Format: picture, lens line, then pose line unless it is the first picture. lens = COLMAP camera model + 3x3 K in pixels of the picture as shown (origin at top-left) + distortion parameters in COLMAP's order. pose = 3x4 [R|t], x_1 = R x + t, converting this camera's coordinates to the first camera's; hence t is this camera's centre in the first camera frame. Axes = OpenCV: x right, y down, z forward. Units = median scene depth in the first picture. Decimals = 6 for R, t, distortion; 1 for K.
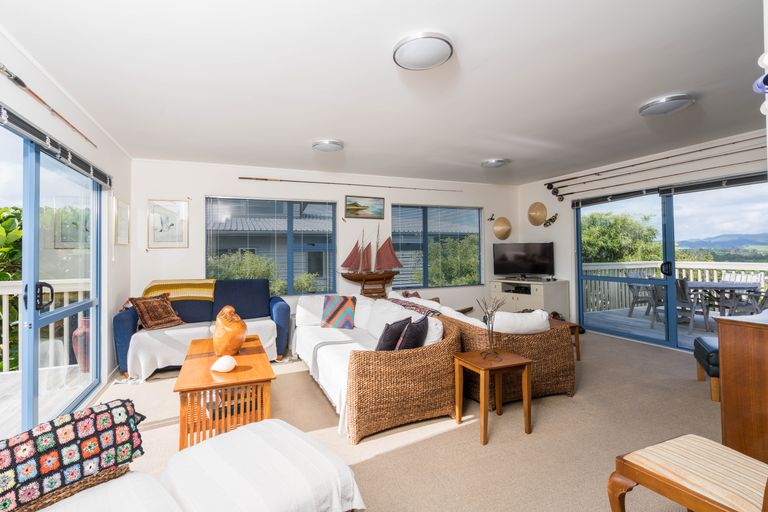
lens RADIAL K [[363.4, 0, 384.0], [0, 363.4, 256.0], [0, 0, 1]] dist [0.000251, -0.000080]
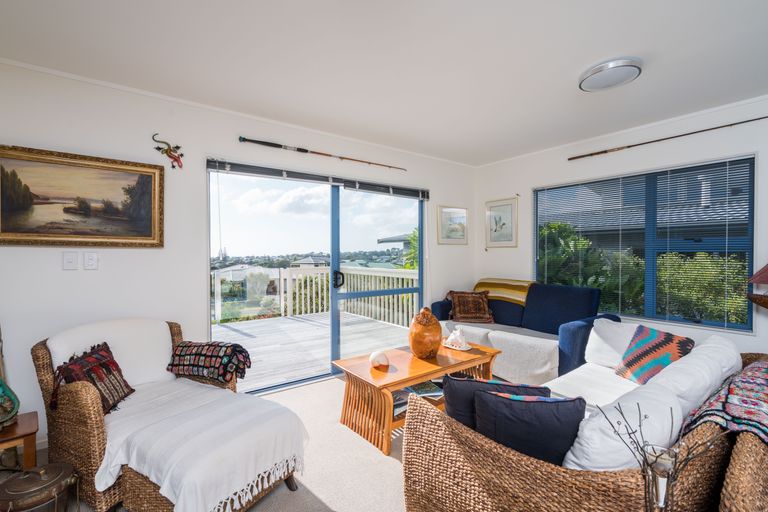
lens RADIAL K [[363.4, 0, 384.0], [0, 363.4, 256.0], [0, 0, 1]] dist [0.000251, -0.000080]
pose [[0.219253, 0.014446, -0.975561, 0.342318], [-0.010777, 0.999865, 0.012384, -0.006783], [0.975609, 0.007799, 0.219379, 0.477171]]
